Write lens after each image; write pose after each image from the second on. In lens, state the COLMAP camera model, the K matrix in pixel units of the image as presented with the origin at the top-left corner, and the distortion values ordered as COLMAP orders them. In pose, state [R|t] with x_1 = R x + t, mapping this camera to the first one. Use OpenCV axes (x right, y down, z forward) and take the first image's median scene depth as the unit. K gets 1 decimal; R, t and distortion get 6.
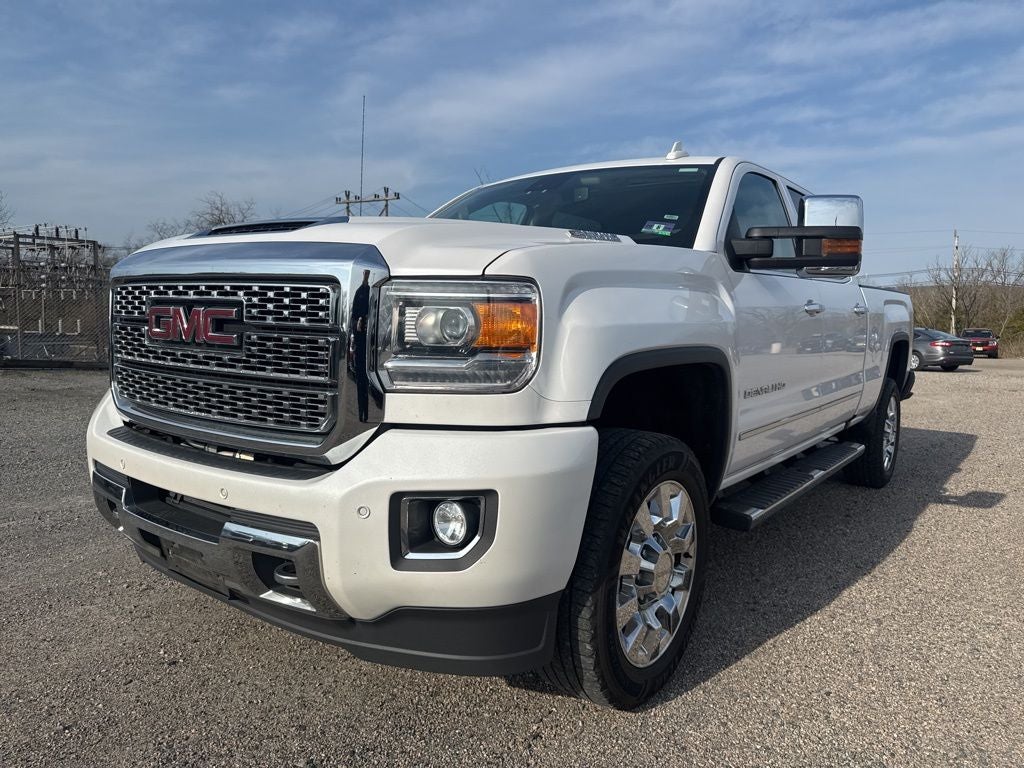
lens RADIAL K [[732.4, 0, 512.0], [0, 732.4, 384.0], [0, 0, 1]] dist [0.039148, -0.053289]
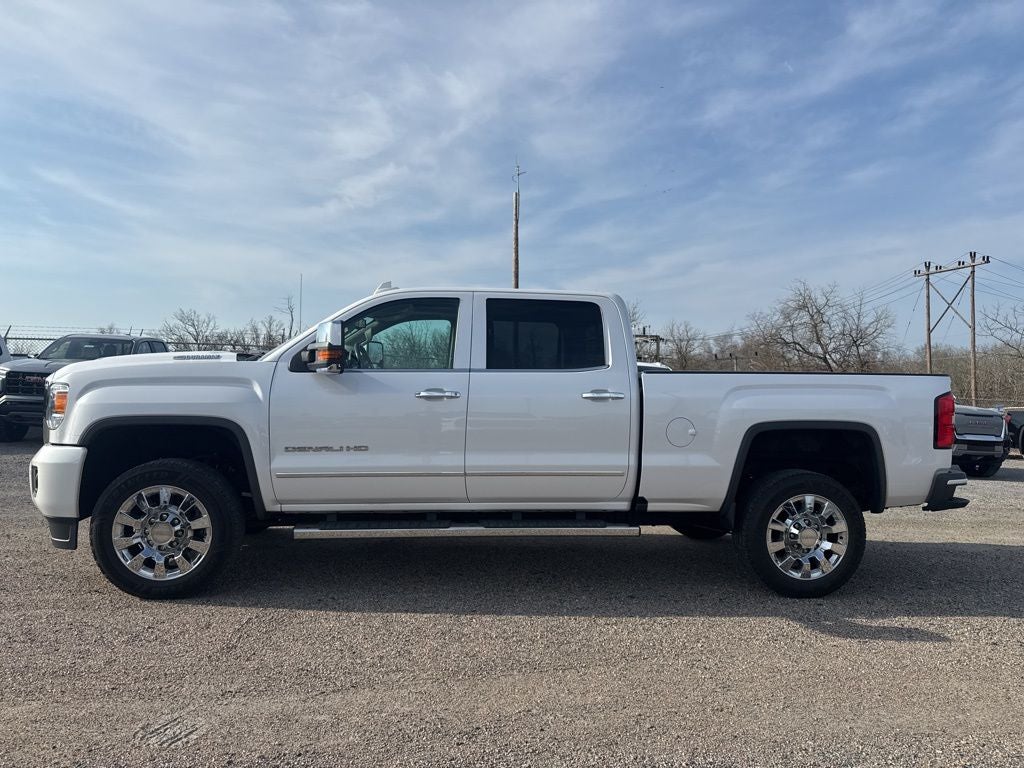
lens RADIAL K [[742.5, 0, 515.3], [0, 742.5, 388.4], [0, 0, 1]] dist [0.067334, -0.093726]
pose [[0.674445, -0.005056, -0.738308, 1.511247], [-0.071884, 0.994776, -0.072479, -0.024745], [0.734818, 0.101955, 0.670558, 0.192591]]
